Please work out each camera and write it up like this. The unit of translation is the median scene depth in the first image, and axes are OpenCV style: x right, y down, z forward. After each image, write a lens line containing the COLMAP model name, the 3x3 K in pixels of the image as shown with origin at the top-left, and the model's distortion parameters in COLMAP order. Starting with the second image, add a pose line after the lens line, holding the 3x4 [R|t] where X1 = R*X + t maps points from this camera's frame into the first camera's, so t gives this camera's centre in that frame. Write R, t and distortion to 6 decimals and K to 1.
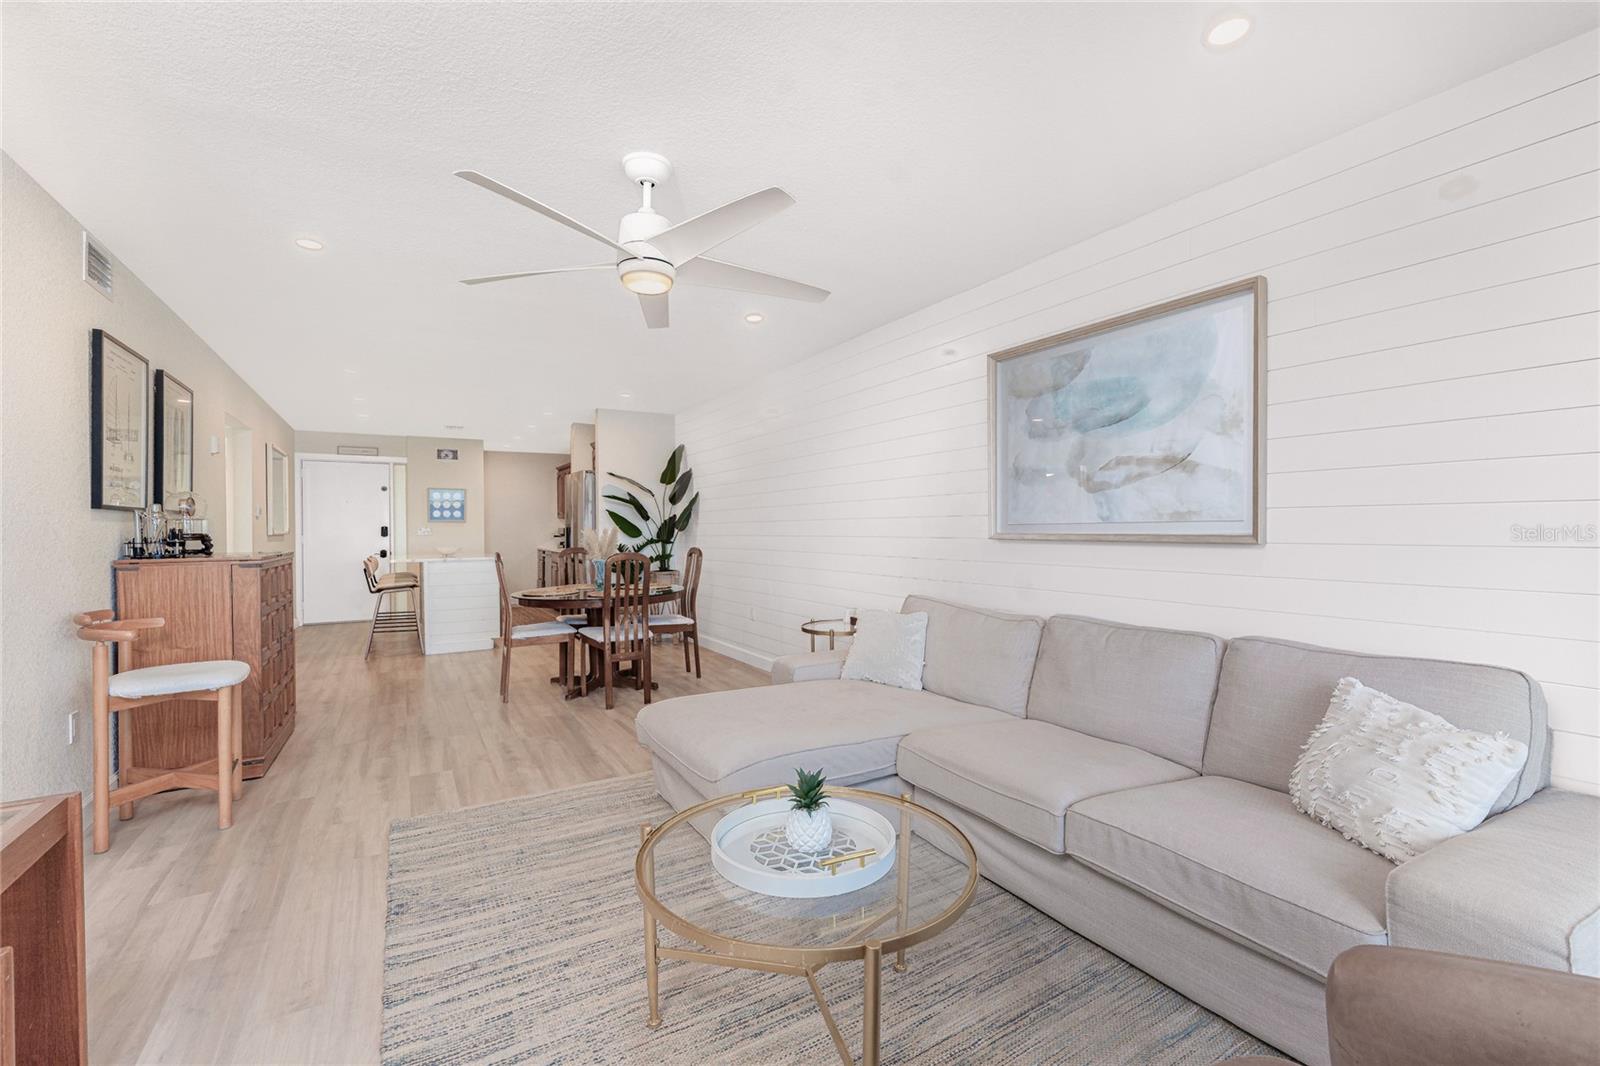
lens RADIAL K [[658.7, 0, 816.9], [0, 658.7, 531.6], [0, 0, 1]] dist [0.000898, -0.000101]
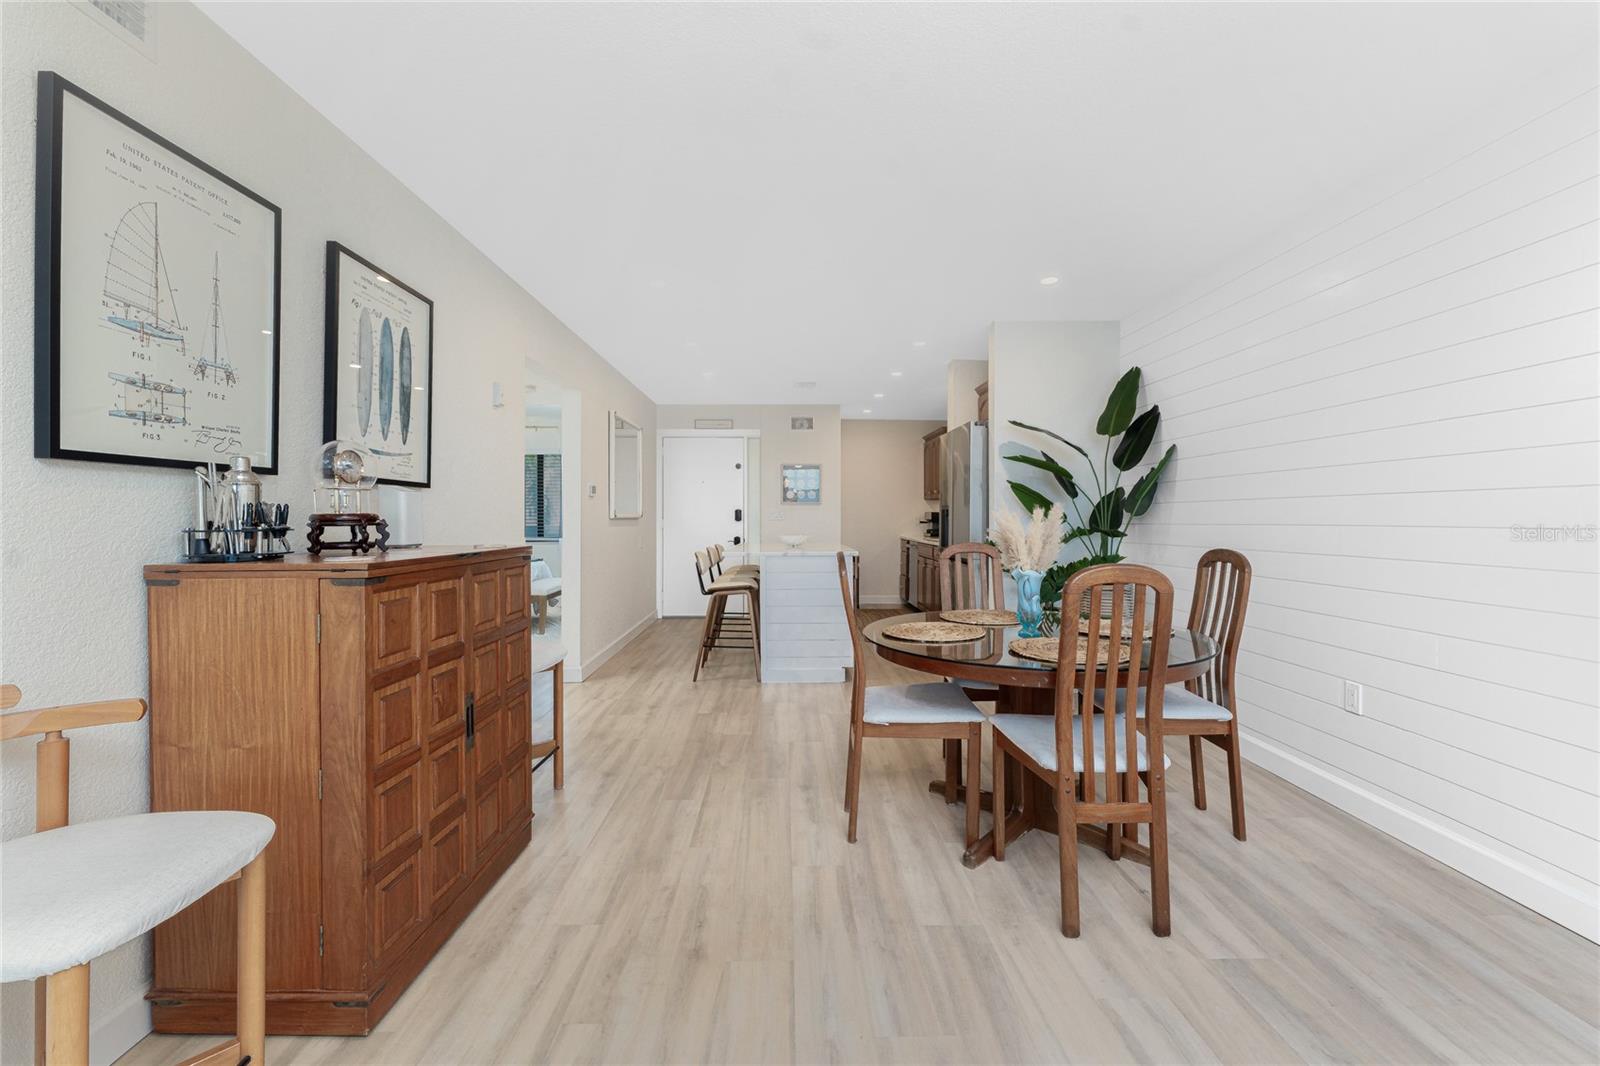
lens RADIAL K [[678.6, 0, 782.2], [0, 678.6, 513.3], [0, 0, 1]] dist [-0.012754, -0.000019]
pose [[0.842930, 0.000722, -0.538022, -0.285693], [-0.004003, 0.999980, -0.004929, 0.003232], [0.538008, 0.006308, 0.842916, 0.638430]]
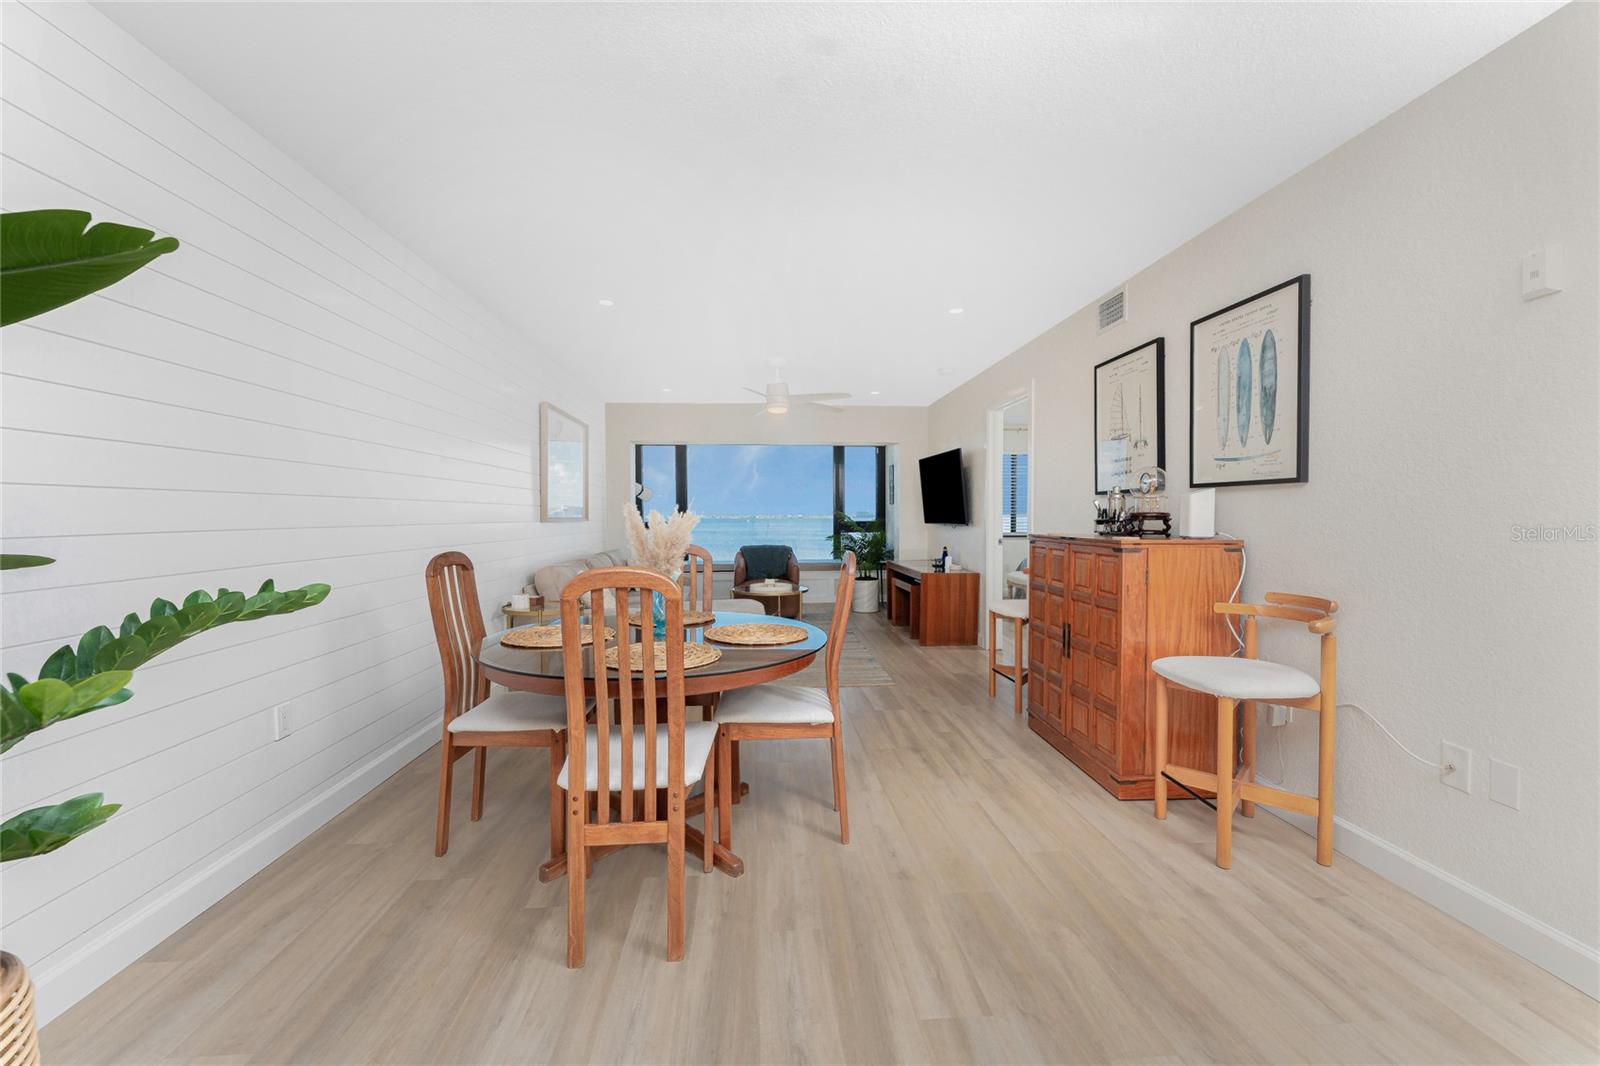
lens RADIAL K [[645.5, 0, 800.0], [0, 645.5, 533.0], [0, 0, 1]] dist [0.000637, 0.000157]
pose [[-0.882440, -0.007789, 0.470360, -0.862957], [0.005149, 0.999643, 0.026213, 0.004968], [-0.470396, 0.025553, -0.882085, 1.839905]]
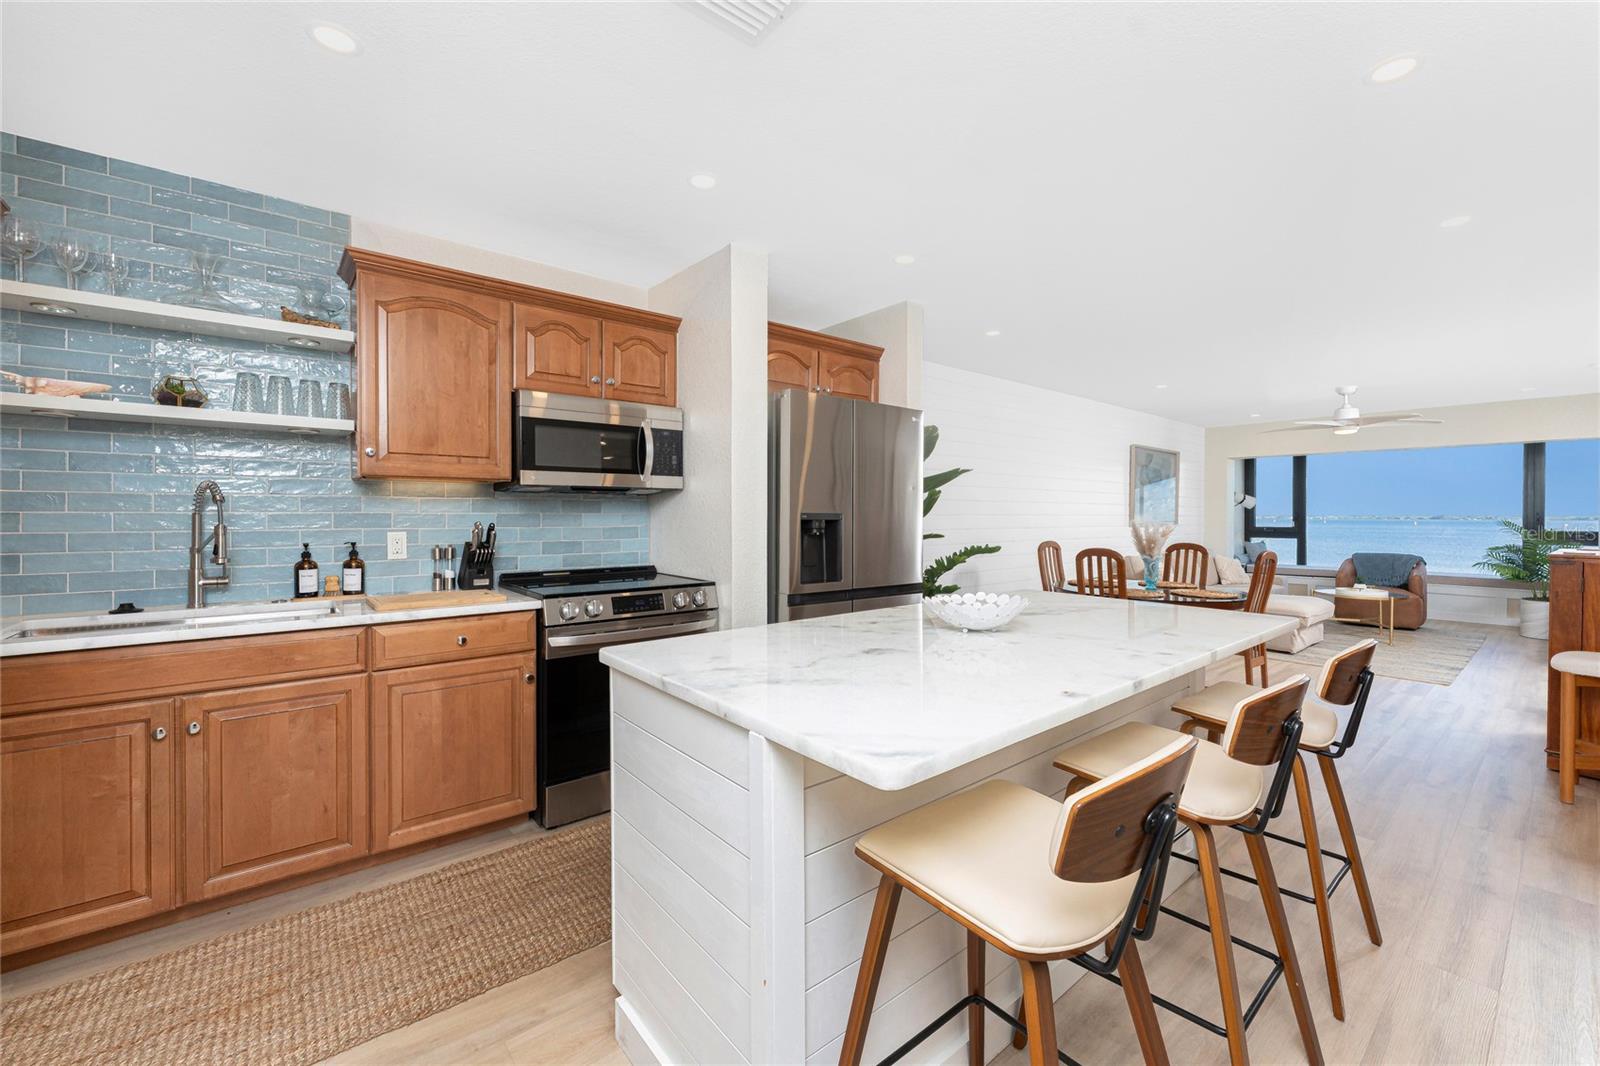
lens RADIAL K [[645.5, 0, 800.0], [0, 645.5, 533.0], [0, 0, 1]] dist [0.000637, 0.000157]
pose [[-0.133698, -0.025331, 0.990698, -1.536789], [-0.001745, 0.999678, 0.025325, -0.014343], [-0.991021, 0.001657, -0.133699, 2.146833]]
